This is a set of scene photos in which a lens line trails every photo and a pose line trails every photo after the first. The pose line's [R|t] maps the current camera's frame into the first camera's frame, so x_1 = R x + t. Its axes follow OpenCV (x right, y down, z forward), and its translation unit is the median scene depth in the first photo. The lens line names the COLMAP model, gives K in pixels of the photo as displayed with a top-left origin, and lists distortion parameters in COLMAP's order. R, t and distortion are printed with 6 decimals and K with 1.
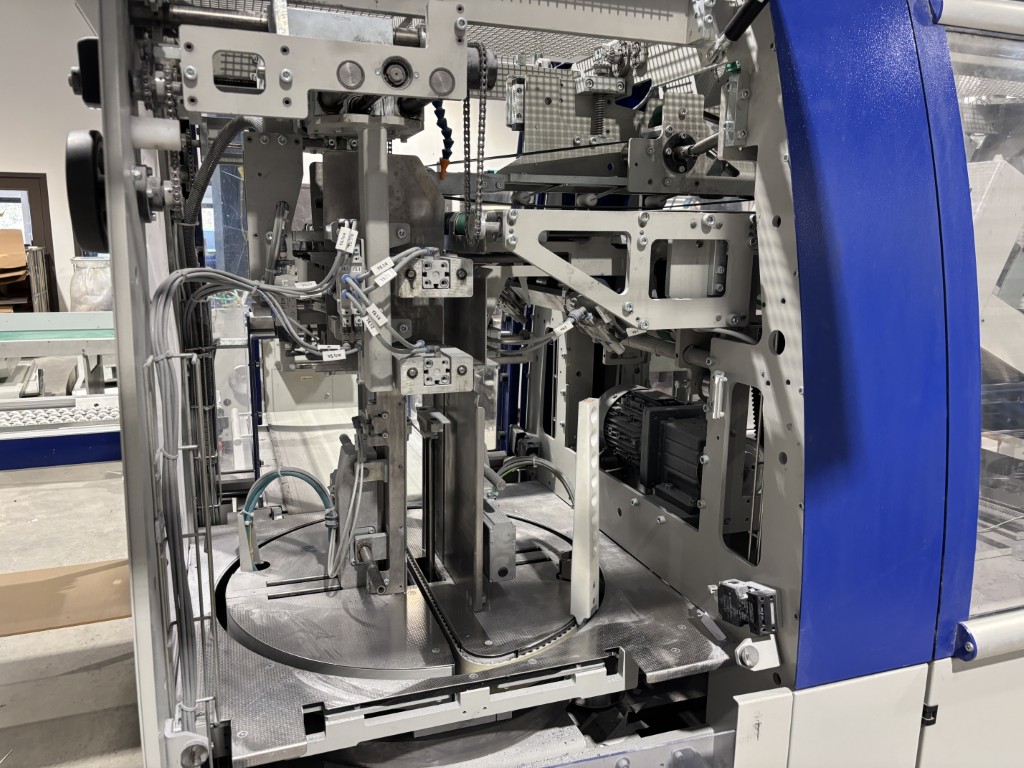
lens RADIAL K [[771.5, 0, 508.8], [0, 771.5, 380.2], [0, 0, 1]] dist [0.049183, -0.049333]
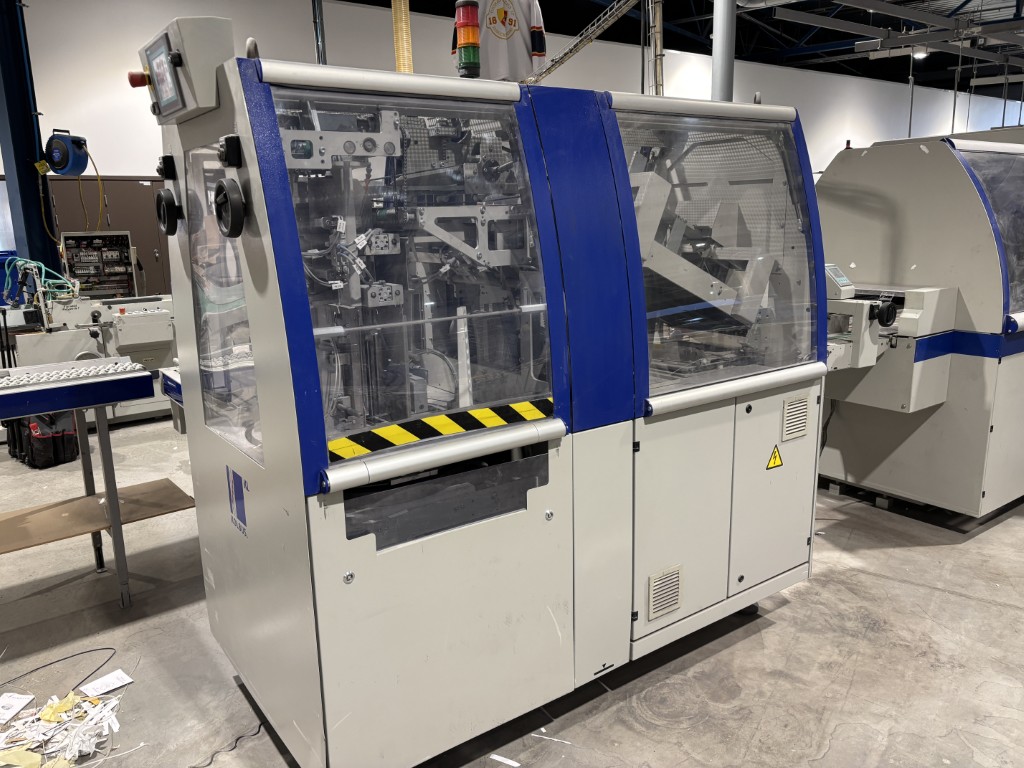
lens RADIAL K [[771.5, 0, 504.6], [0, 771.5, 389.2], [0, 0, 1]] dist [0.049183, -0.049333]
pose [[0.961287, -0.097350, 0.257778, -0.320419], [0.088566, 0.995030, 0.045501, 0.159832], [-0.260926, -0.020909, 0.965132, -0.914255]]
